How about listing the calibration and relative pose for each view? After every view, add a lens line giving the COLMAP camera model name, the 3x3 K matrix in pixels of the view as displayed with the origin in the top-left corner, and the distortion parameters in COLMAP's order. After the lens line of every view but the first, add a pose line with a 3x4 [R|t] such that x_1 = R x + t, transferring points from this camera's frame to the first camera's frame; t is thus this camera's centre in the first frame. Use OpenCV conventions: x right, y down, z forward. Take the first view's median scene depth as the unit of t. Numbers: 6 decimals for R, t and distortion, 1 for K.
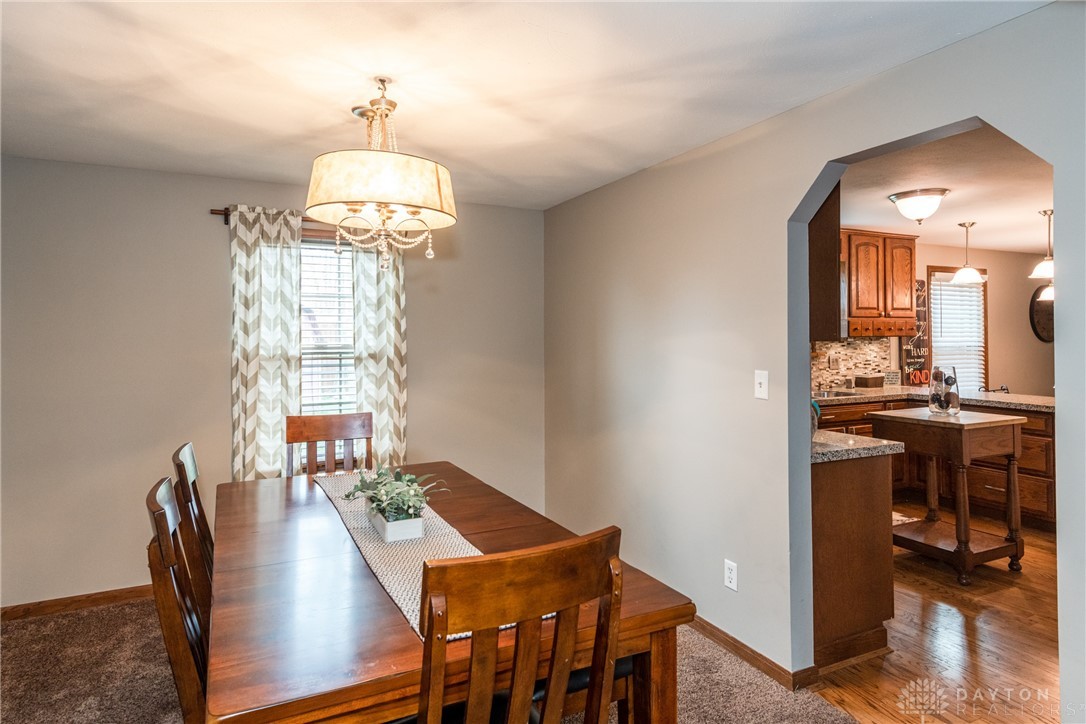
lens RADIAL K [[636.7, 0, 549.6], [0, 636.7, 326.1], [0, 0, 1]] dist [0.041719, -0.015540]
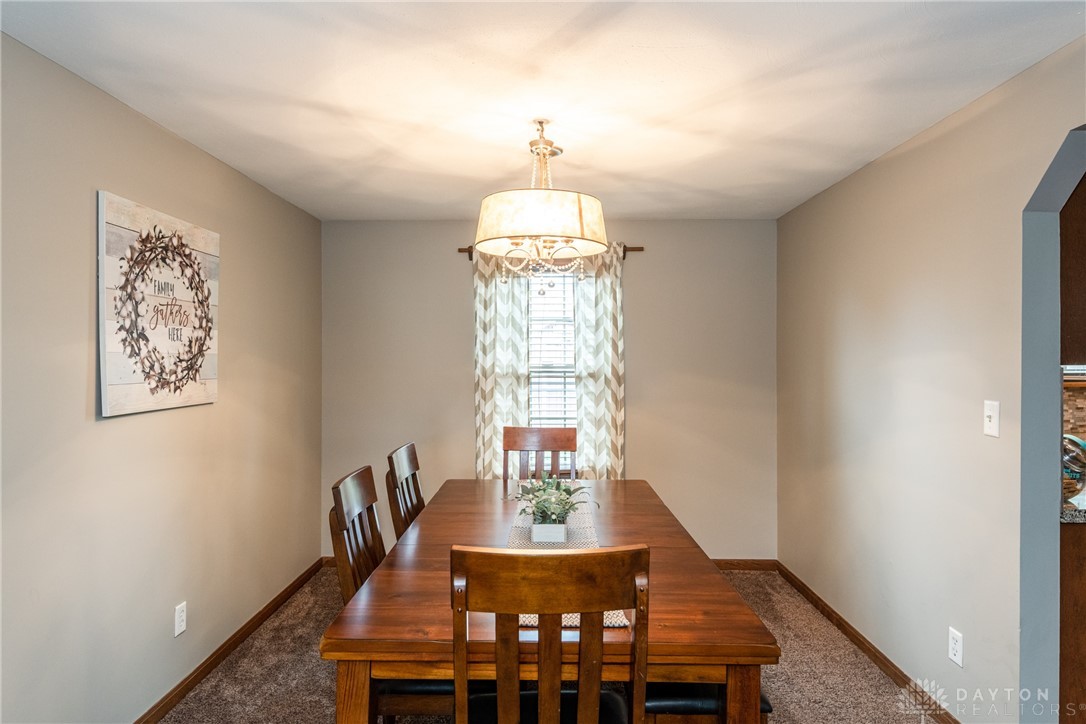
lens RADIAL K [[653.3, 0, 536.3], [0, 653.3, 358.2], [0, 0, 1]] dist [0.028225, -0.006287]
pose [[0.887273, 0.004315, -0.461225, 0.151748], [0.004240, 0.999838, 0.017509, -0.000588], [0.461226, -0.017491, 0.887110, 0.000218]]
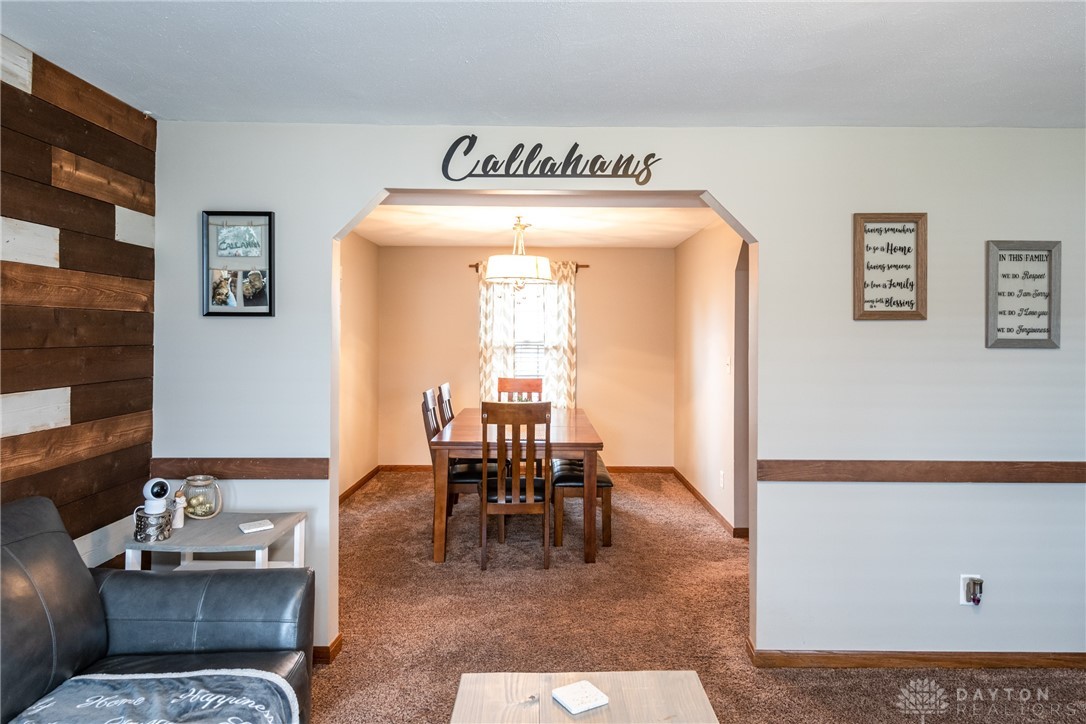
lens RADIAL K [[681.2, 0, 546.3], [0, 681.2, 331.2], [0, 0, 1]] dist [0.038756, -0.021856]
pose [[0.898515, 0.004986, -0.438915, 0.509630], [-0.001207, 0.999960, 0.008887, -0.011114], [0.438941, -0.007456, 0.898485, -0.628581]]
